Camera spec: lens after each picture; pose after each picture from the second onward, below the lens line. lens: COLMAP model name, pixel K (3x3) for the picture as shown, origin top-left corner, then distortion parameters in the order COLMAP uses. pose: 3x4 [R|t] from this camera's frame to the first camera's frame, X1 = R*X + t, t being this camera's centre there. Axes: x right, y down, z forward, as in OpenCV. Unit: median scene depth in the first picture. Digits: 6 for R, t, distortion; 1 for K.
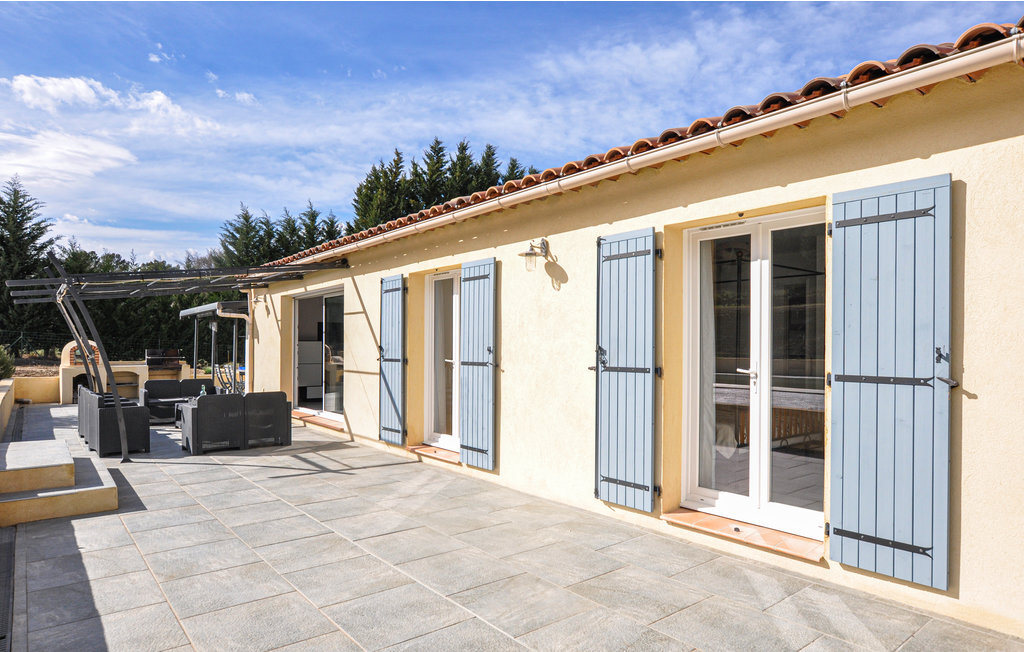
lens RADIAL K [[582.4, 0, 492.0], [0, 582.4, 351.0], [0, 0, 1]] dist [0.004656, -0.000133]
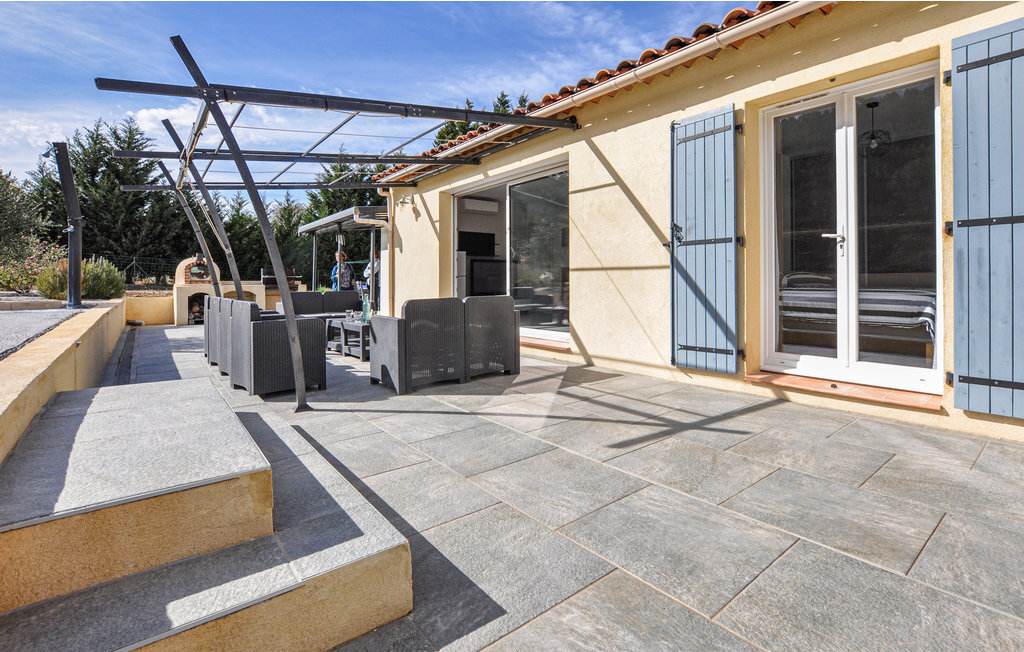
lens RADIAL K [[465.0, 0, 525.2], [0, 465.0, 278.8], [0, 0, 1]] dist [-0.017109, -0.000103]
pose [[0.999638, -0.011105, 0.024518, -0.283905], [0.011380, 0.999873, -0.011122, 0.044272], [-0.024391, 0.011397, 0.999638, 0.361305]]
